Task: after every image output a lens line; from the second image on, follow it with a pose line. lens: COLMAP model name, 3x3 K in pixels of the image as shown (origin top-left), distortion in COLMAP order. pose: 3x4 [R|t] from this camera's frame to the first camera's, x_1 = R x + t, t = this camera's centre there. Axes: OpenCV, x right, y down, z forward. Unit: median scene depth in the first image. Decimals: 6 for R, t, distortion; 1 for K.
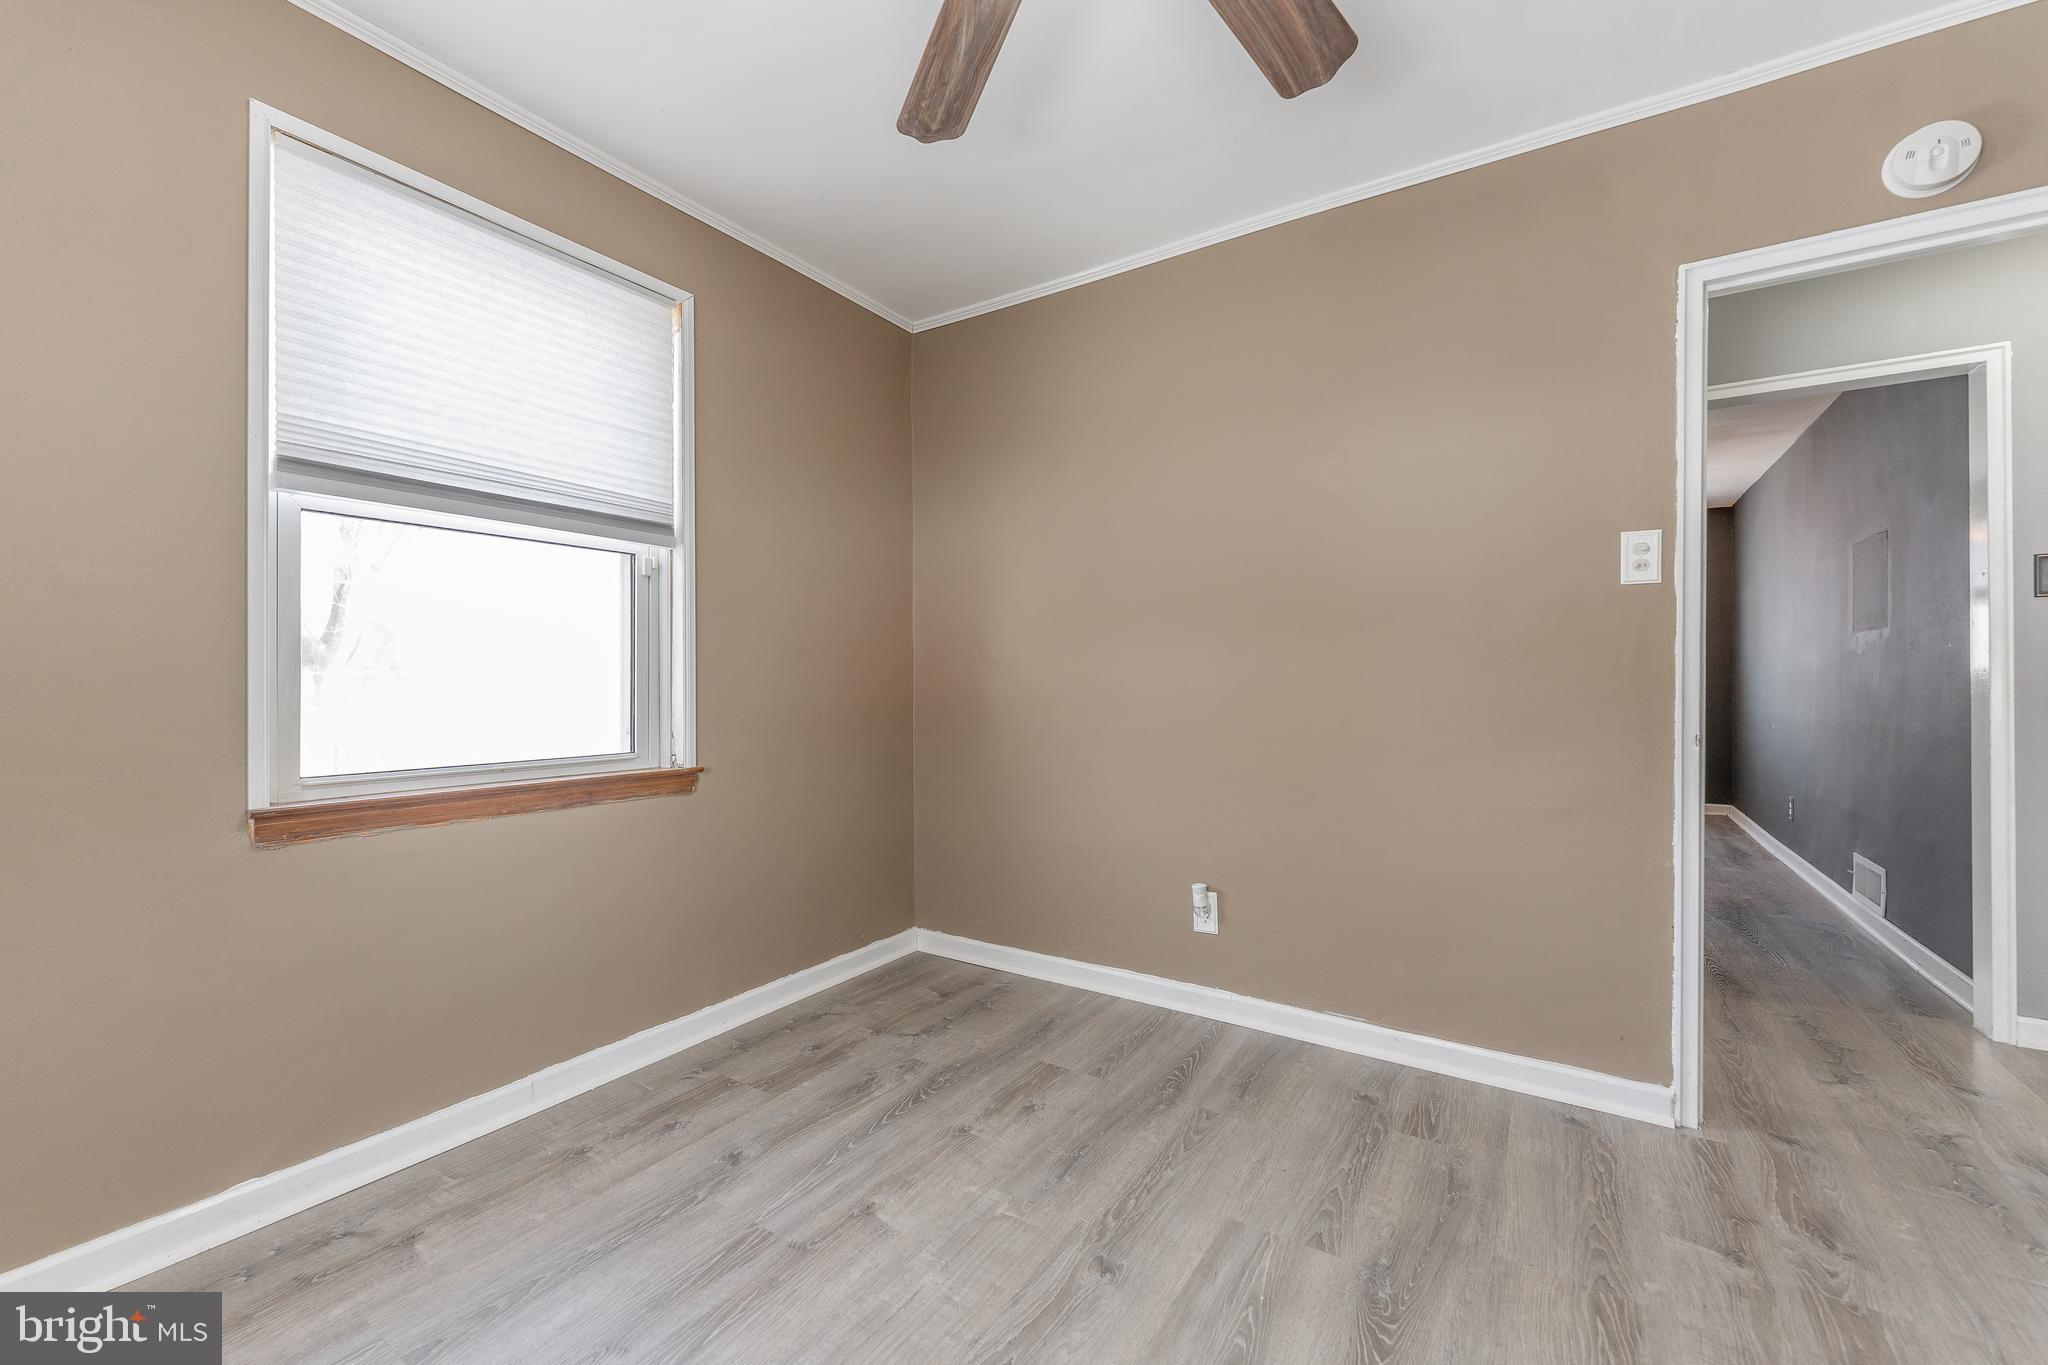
lens RADIAL K [[824.4, 0, 1043.7], [0, 824.4, 684.1], [0, 0, 1]] dist [-0.001501, -0.000324]
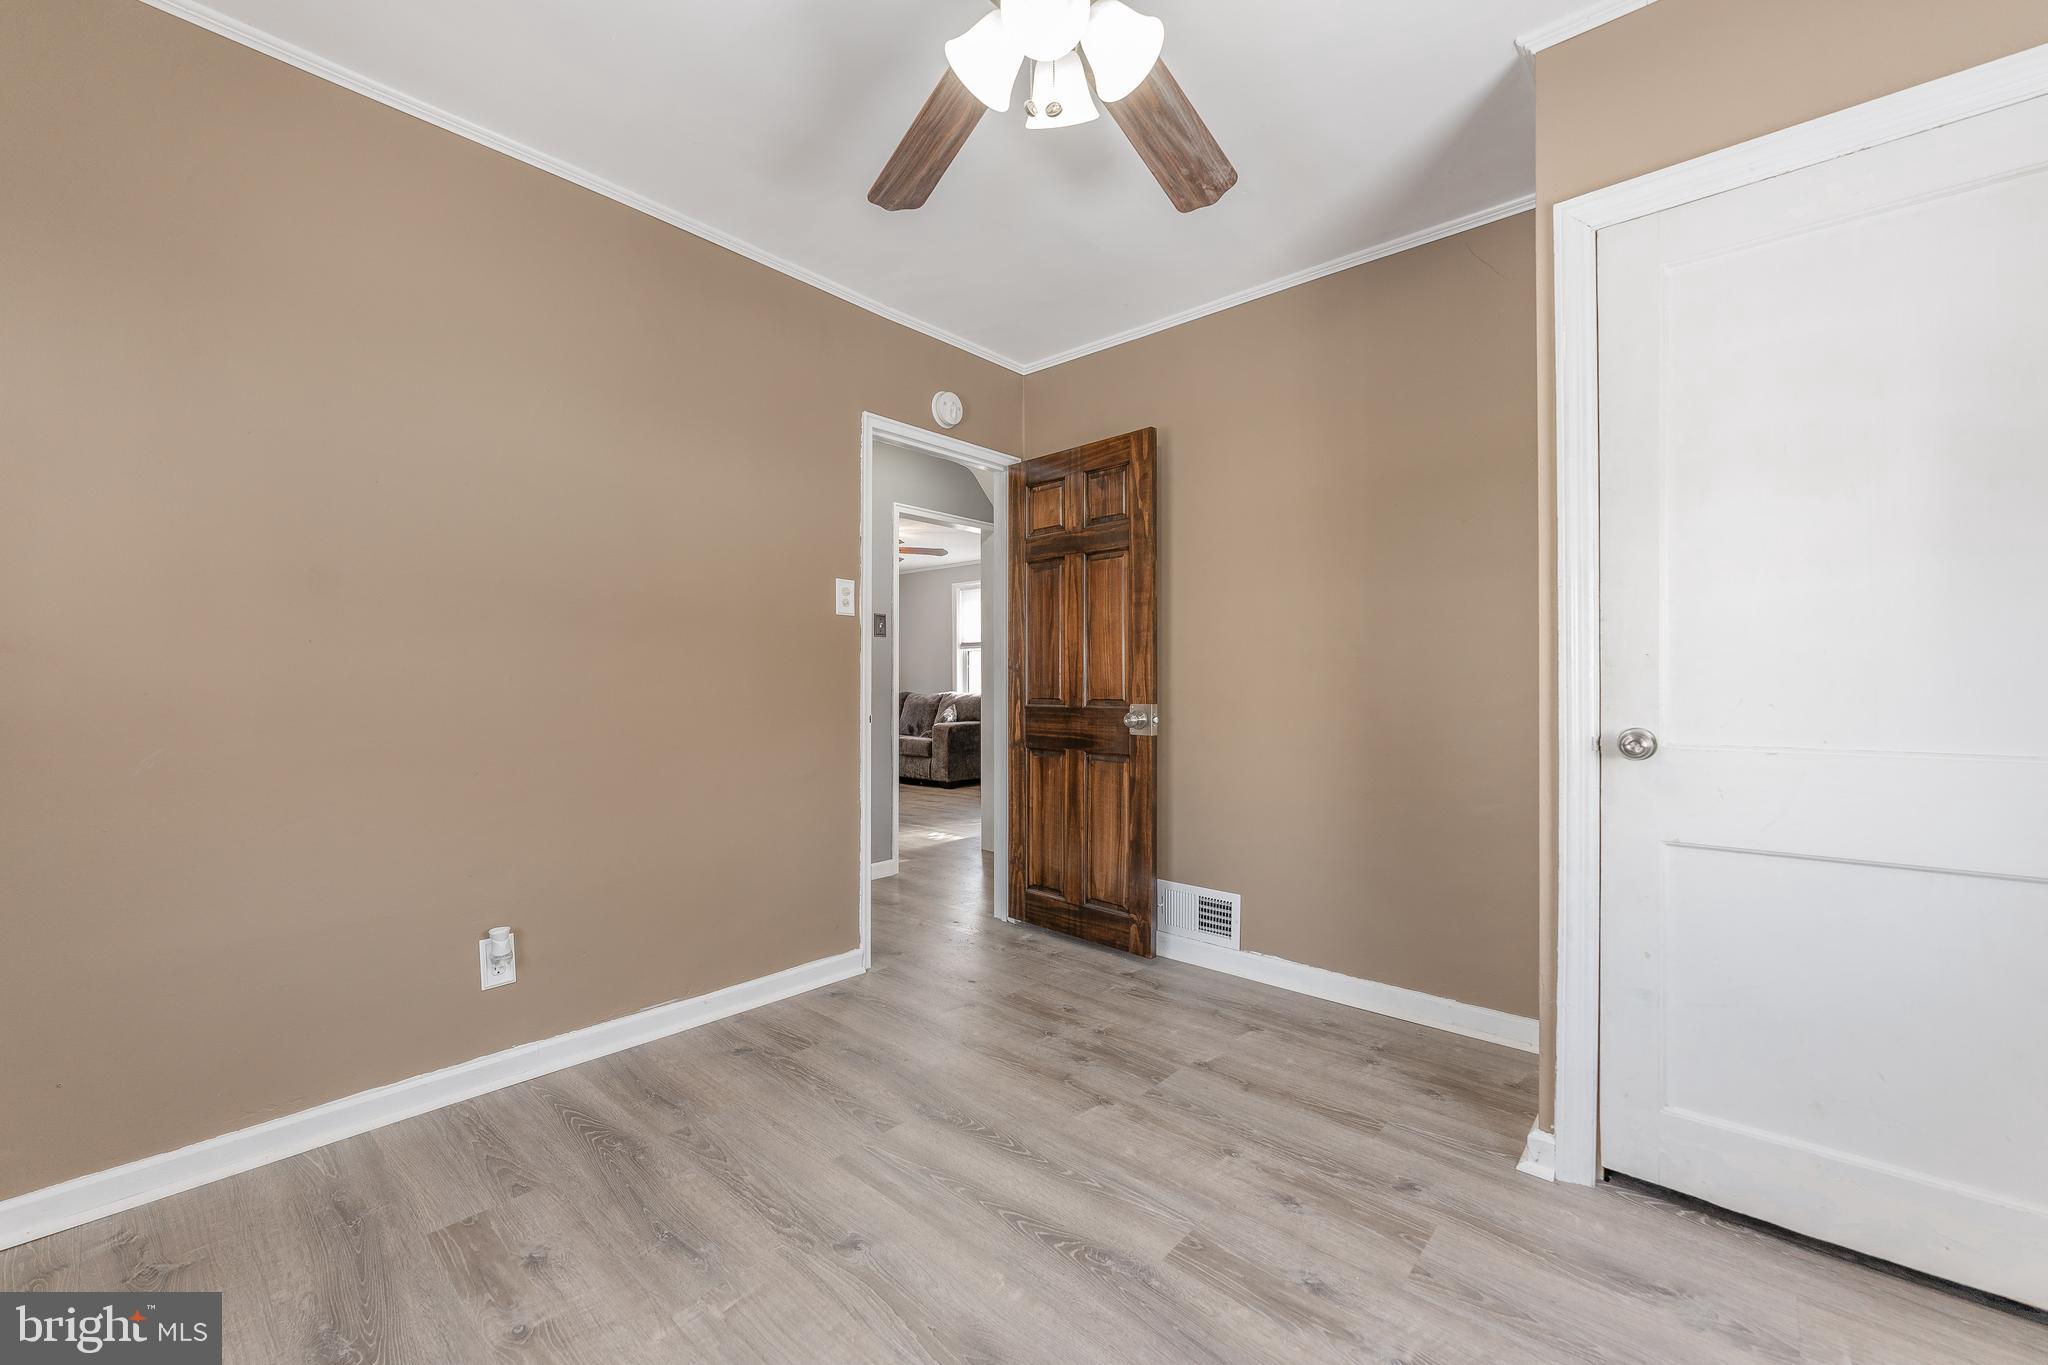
lens RADIAL K [[808.0, 0, 1015.7], [0, 808.0, 685.6], [0, 0, 1]] dist [0.001284, -0.000387]
pose [[0.169661, -0.003253, 0.985497, -0.646065], [0.000703, 0.999995, 0.003180, -0.000328], [-0.985502, 0.000154, 0.169662, 0.449759]]
